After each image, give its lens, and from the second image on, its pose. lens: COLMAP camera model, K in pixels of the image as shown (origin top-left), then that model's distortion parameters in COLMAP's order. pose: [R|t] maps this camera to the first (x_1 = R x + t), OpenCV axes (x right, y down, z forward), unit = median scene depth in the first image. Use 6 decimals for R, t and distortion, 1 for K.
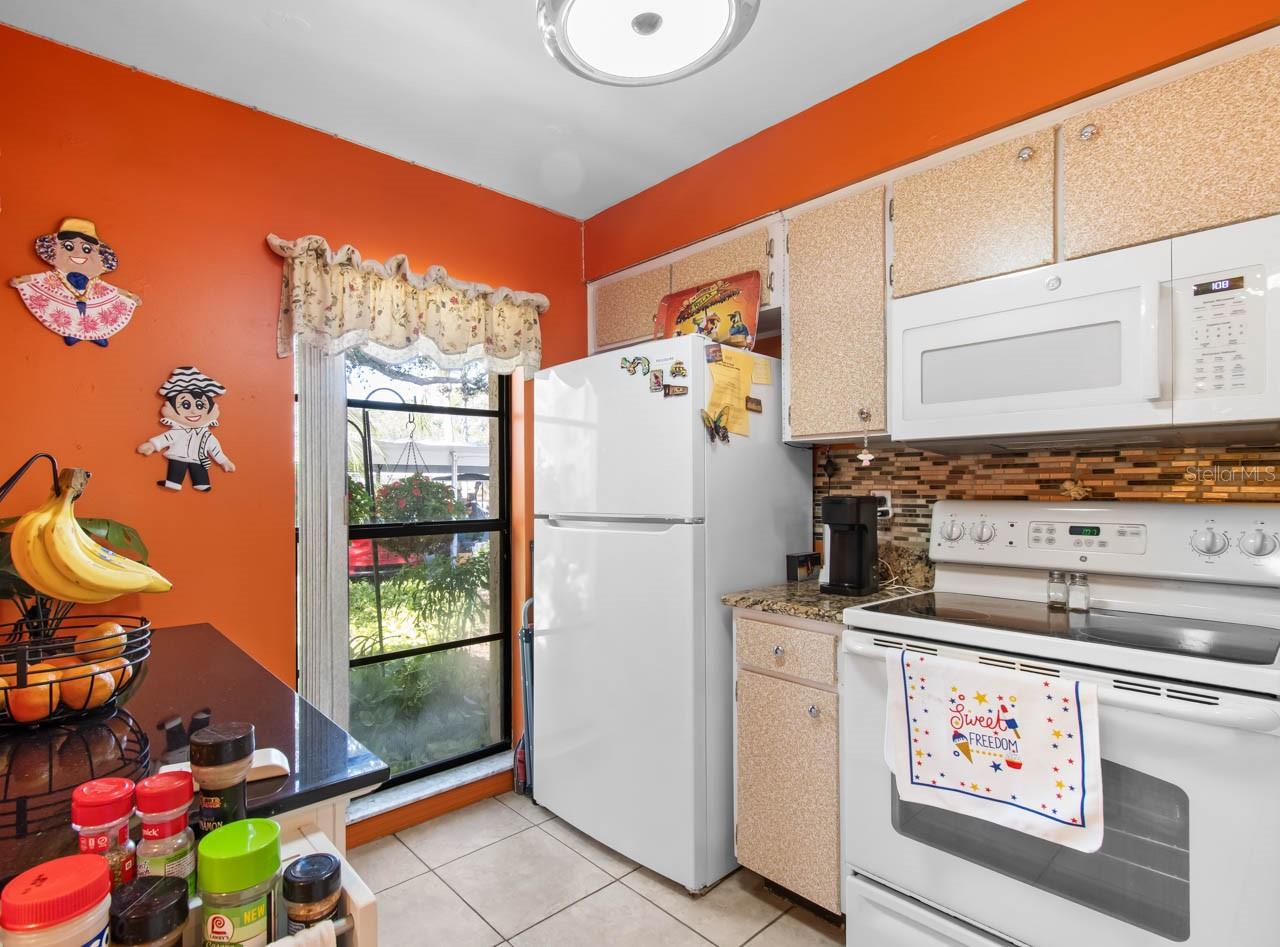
lens RADIAL K [[644.2, 0, 563.2], [0, 644.2, 487.5], [0, 0, 1]] dist [0.009698, -0.005930]
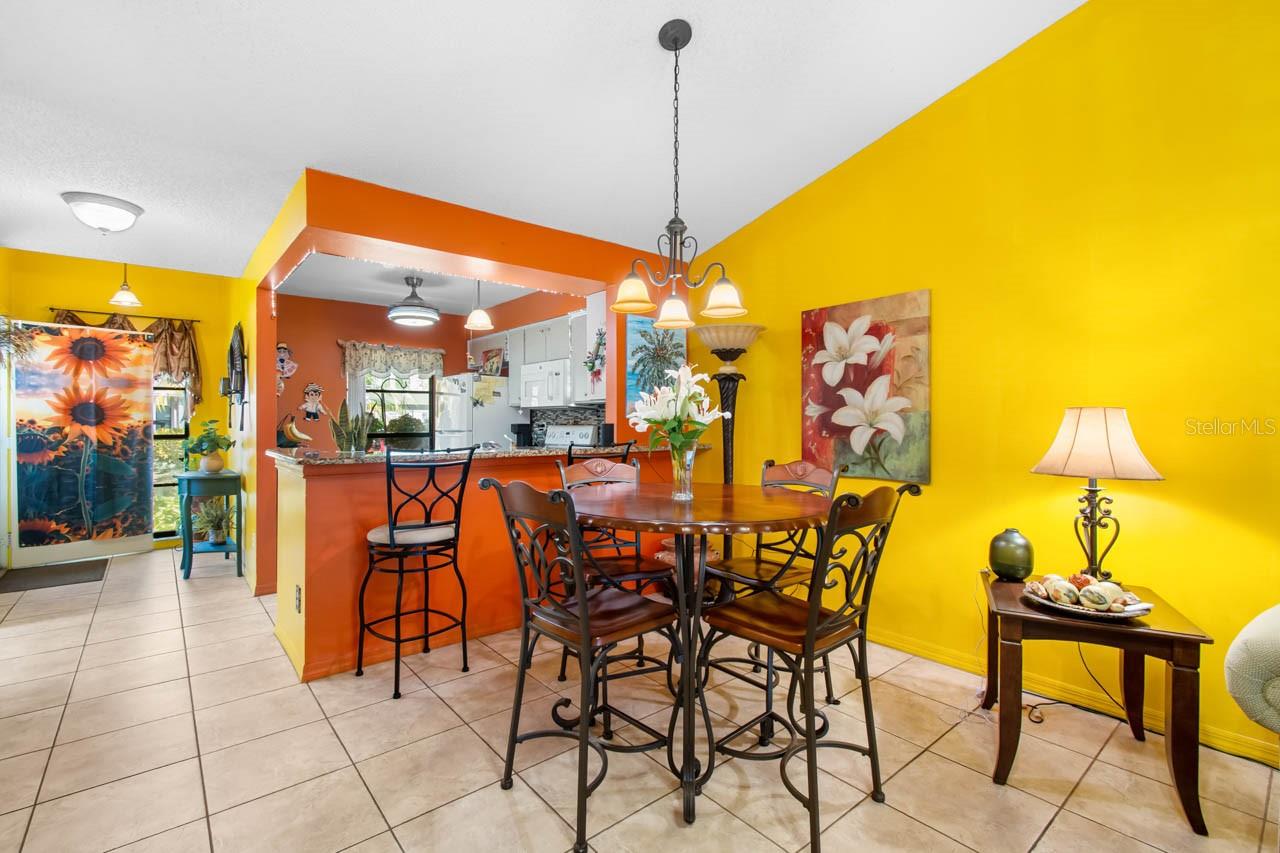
lens RADIAL K [[576.8, 0, 632.1], [0, 576.8, 423.6], [0, 0, 1]] dist [0.007859, -0.004245]
pose [[0.999972, 0.005241, 0.005404, 1.044684], [-0.005262, 0.999978, 0.003928, -0.000457], [-0.005383, -0.003957, 0.999978, -1.976987]]
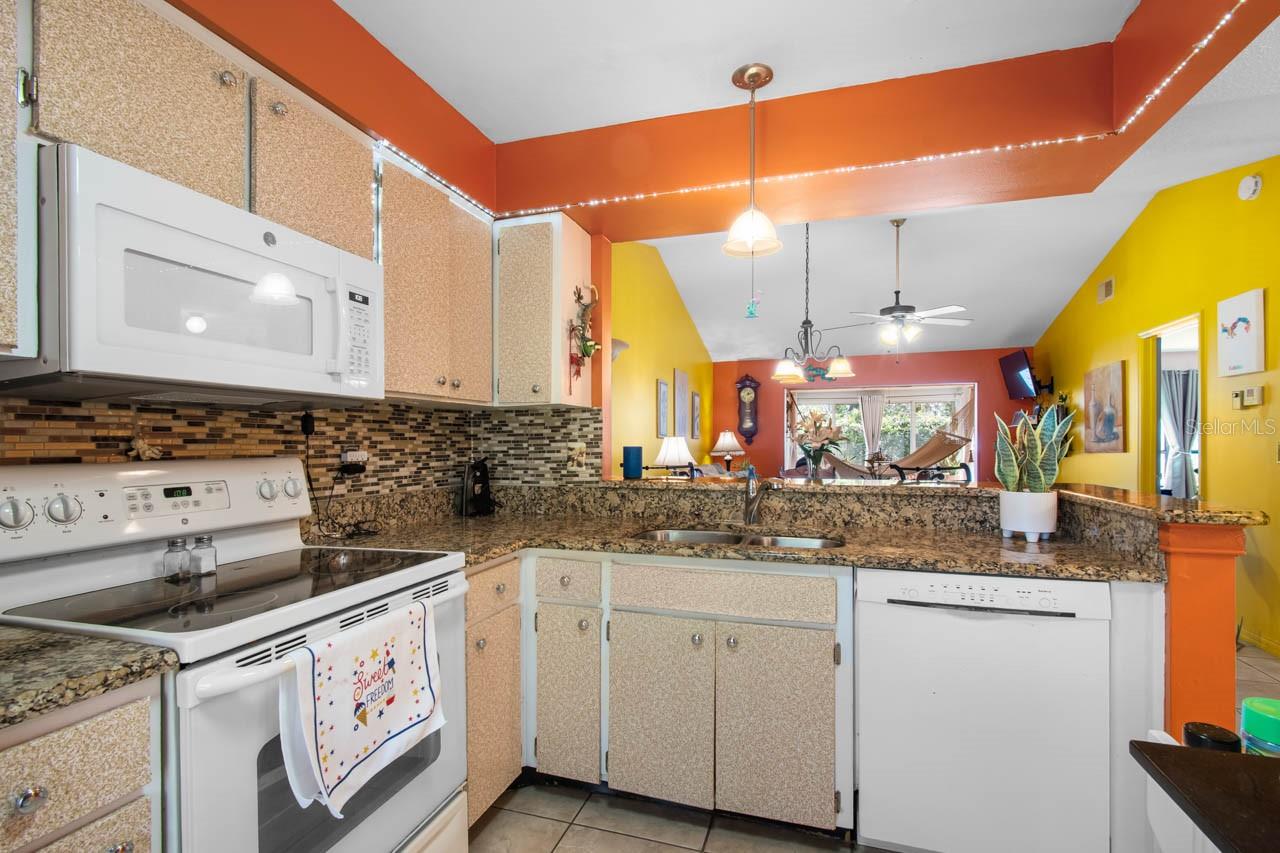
lens RADIAL K [[576.8, 0, 624.7], [0, 576.8, 445.8], [0, 0, 1]] dist [0.007859, -0.004245]
pose [[-0.522263, 0.001211, 0.852784, -0.230037], [0.006776, 0.999973, 0.002730, 0.001923], [-0.852758, 0.007204, -0.522257, 0.812584]]
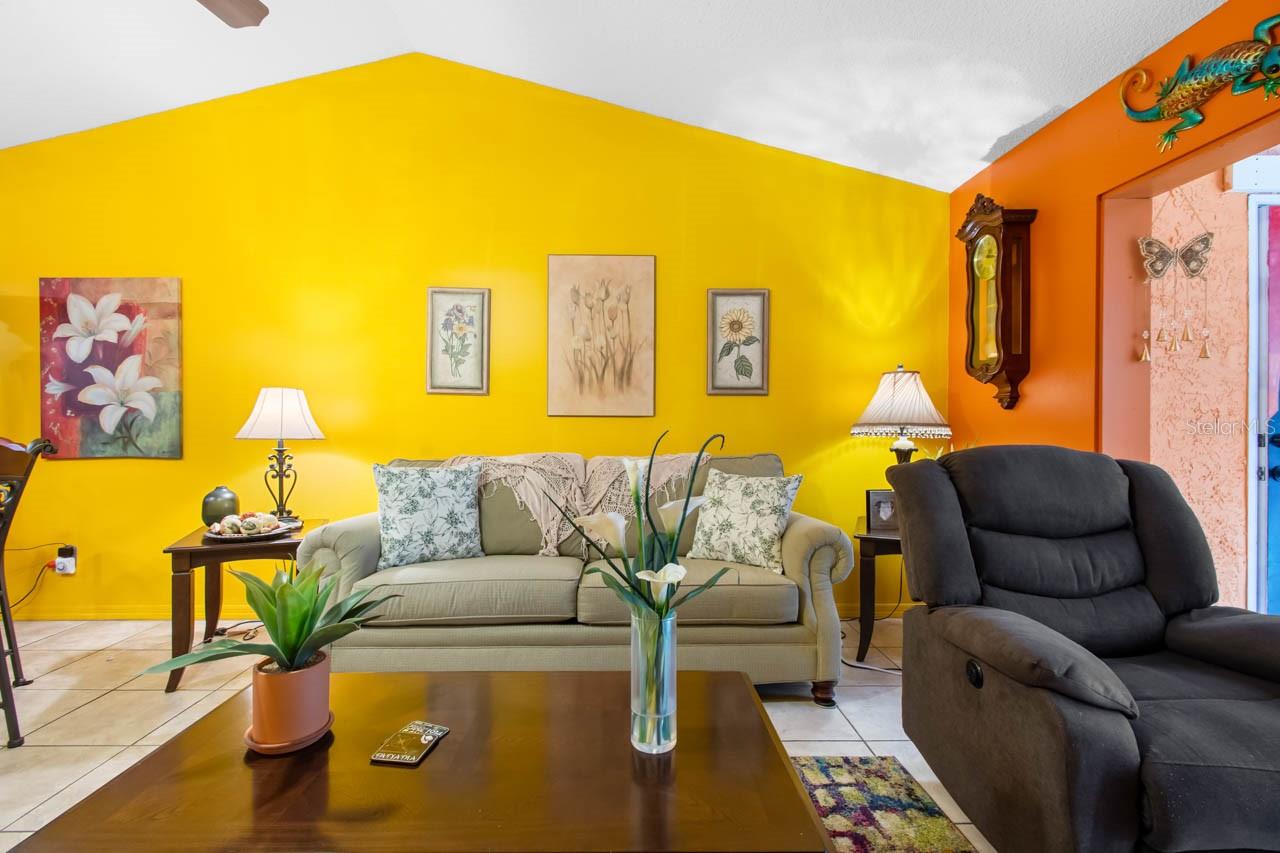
lens RADIAL K [[576.8, 0, 627.6], [0, 576.8, 428.0], [0, 0, 1]] dist [0.007859, -0.004245]
pose [[0.617905, 0.001693, 0.786251, 1.338898], [-0.005962, 0.999979, 0.002533, 0.064789], [-0.786230, -0.006253, 0.617902, -2.498703]]
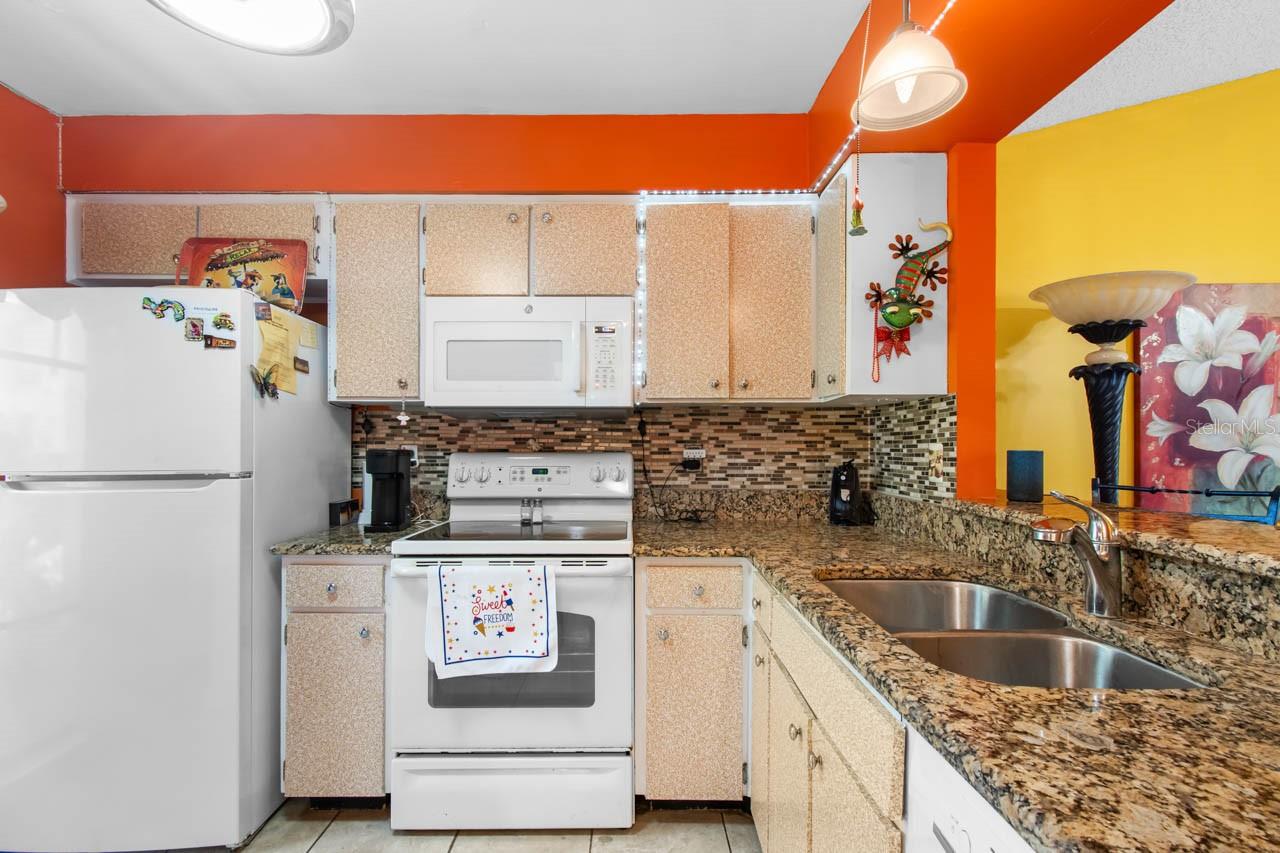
lens RADIAL K [[576.8, 0, 633.3], [0, 576.8, 438.9], [0, 0, 1]] dist [0.007859, -0.004245]
pose [[0.637301, 0.010055, 0.770549, -0.104790], [-0.004675, 0.999947, -0.009182, 0.000770], [-0.770601, 0.002250, 0.637314, -0.045264]]
